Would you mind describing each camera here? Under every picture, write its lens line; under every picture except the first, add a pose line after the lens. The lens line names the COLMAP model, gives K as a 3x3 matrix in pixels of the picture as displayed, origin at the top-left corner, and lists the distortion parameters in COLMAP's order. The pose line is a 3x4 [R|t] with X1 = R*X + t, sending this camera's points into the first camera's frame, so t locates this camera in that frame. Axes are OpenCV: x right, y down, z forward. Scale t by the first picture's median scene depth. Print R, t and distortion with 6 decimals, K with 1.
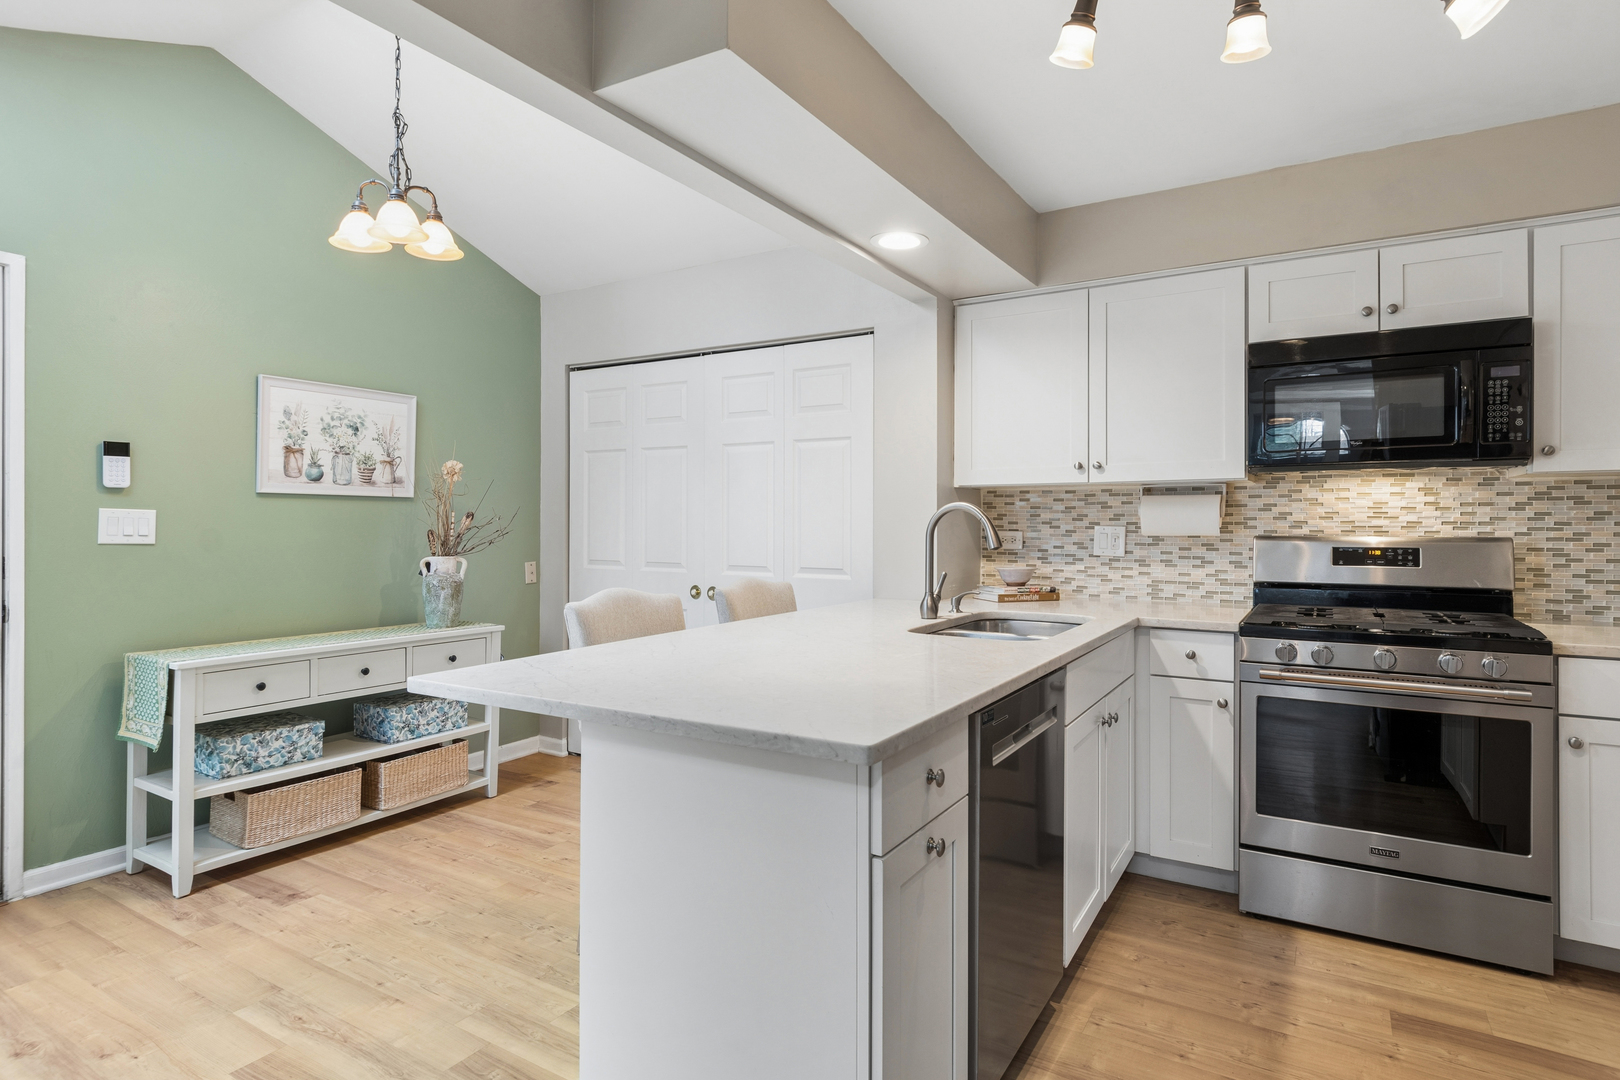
lens RADIAL K [[849.5, 0, 802.2], [0, 849.5, 526.1], [0, 0, 1]] dist [0.002736, -0.002648]
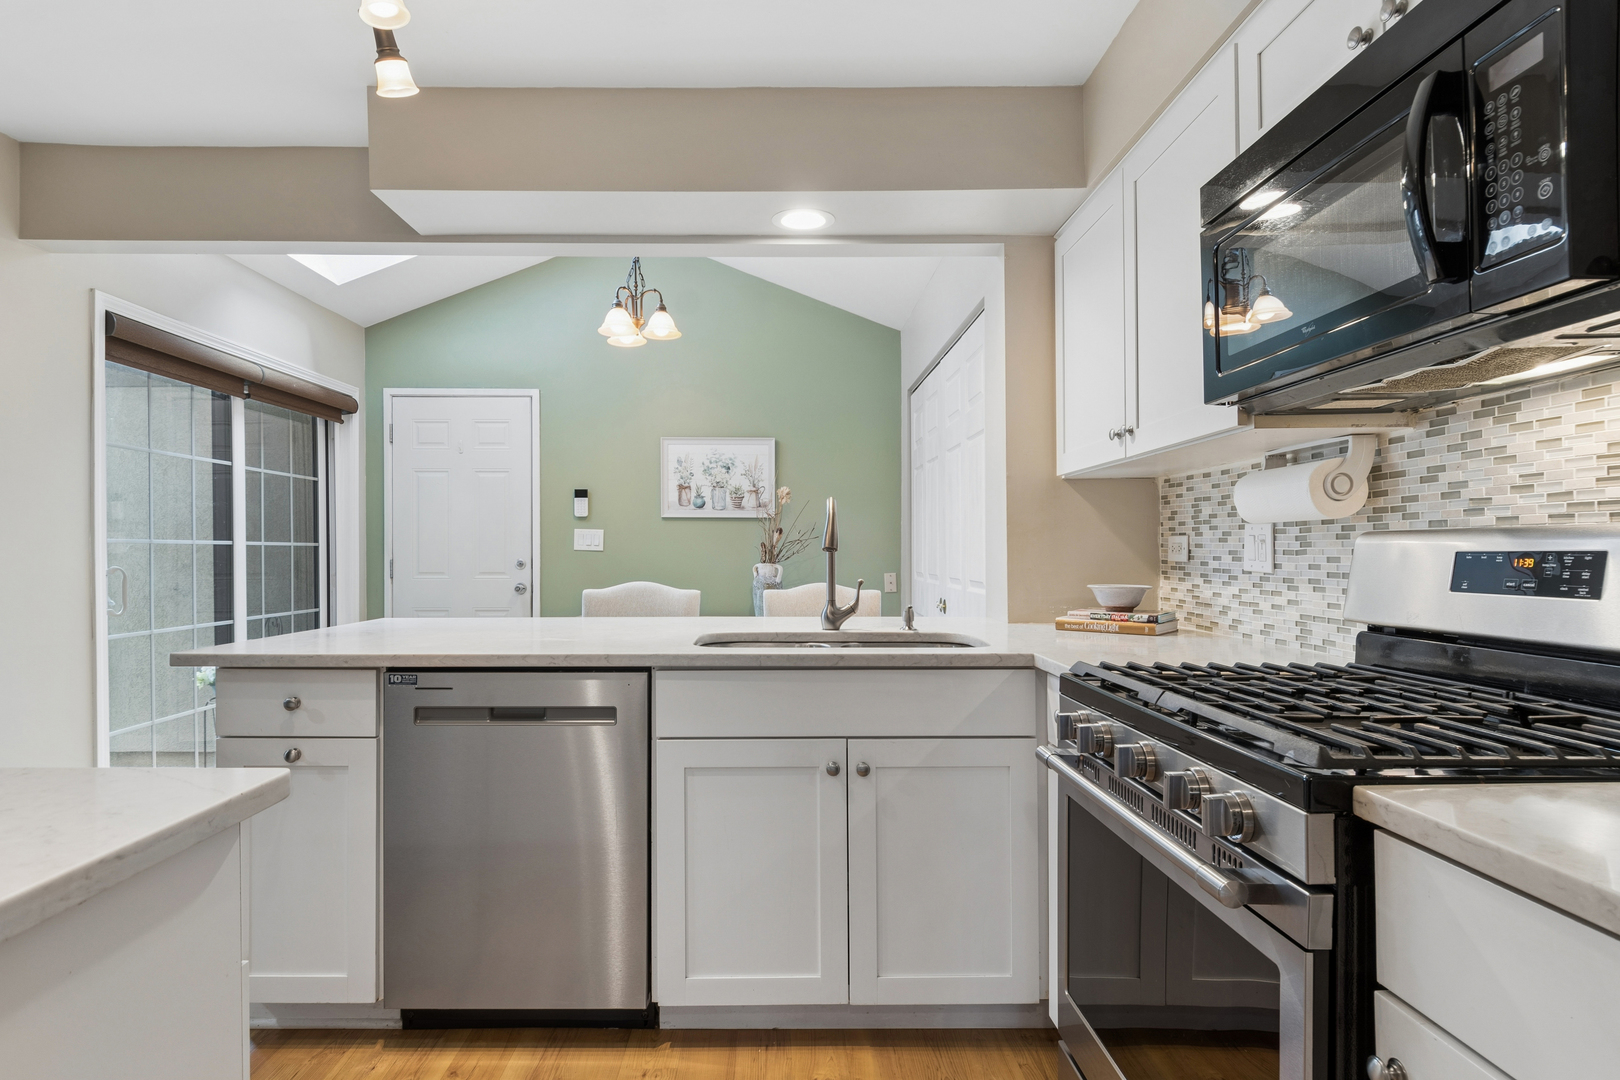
lens RADIAL K [[849.5, 0, 800.2], [0, 849.5, 550.6], [0, 0, 1]] dist [0.002736, -0.002648]
pose [[0.537989, -0.002402, -0.842948, 0.713902], [-0.002868, 0.999985, -0.004680, 0.023869], [0.842947, 0.004935, 0.537974, 0.396934]]
